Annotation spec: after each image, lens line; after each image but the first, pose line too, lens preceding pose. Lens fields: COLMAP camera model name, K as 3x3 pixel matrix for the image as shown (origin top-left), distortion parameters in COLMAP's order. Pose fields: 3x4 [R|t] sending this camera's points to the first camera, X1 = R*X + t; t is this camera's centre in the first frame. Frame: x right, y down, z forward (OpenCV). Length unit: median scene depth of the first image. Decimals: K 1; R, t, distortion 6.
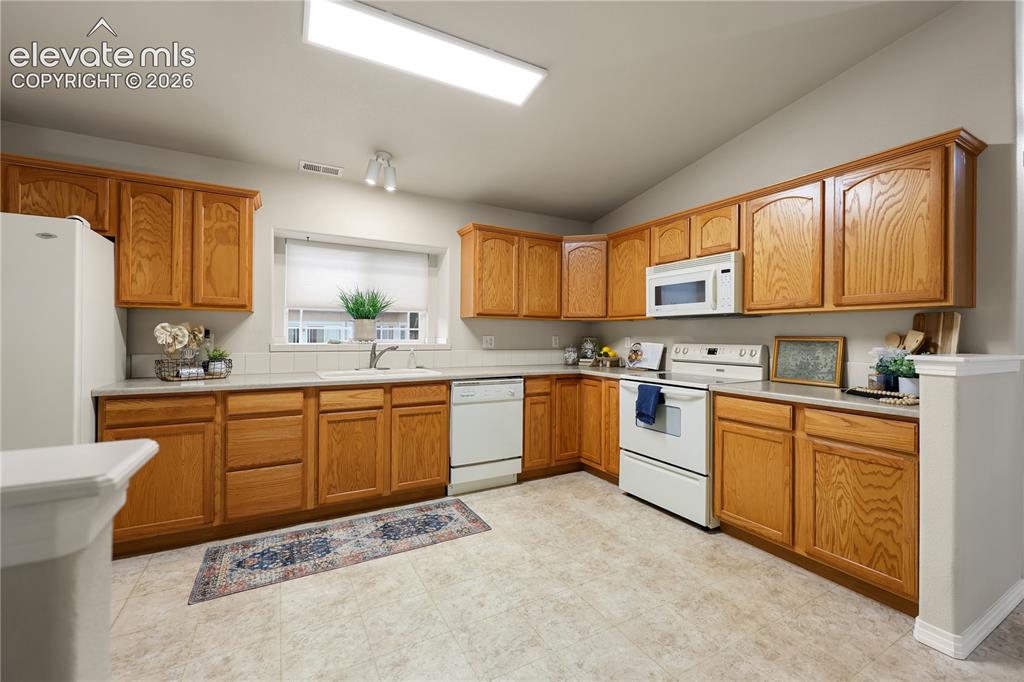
lens RADIAL K [[420.1, 0, 518.4], [0, 420.1, 336.6], [0, 0, 1]] dist [-0.000376, -0.000319]
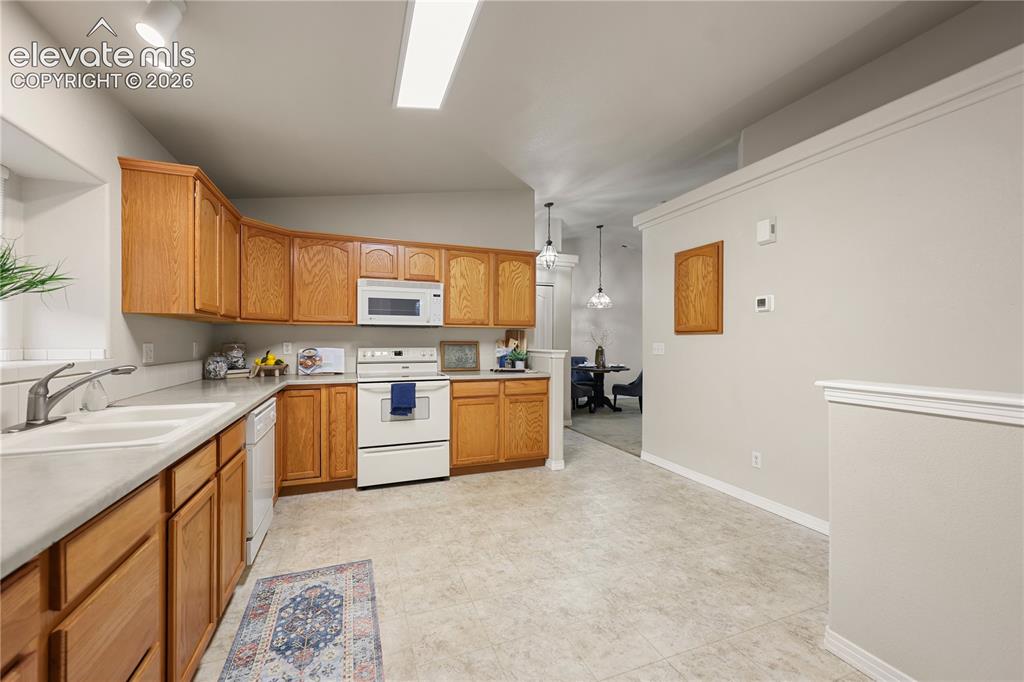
lens RADIAL K [[404.7, 0, 514.7], [0, 404.7, 342.4], [0, 0, 1]] dist [0.001095, 0.000109]
pose [[0.151139, -0.010596, 0.988456, -0.833676], [-0.001530, 0.999939, 0.010953, -0.014556], [-0.988511, -0.003167, 0.151114, 0.548748]]
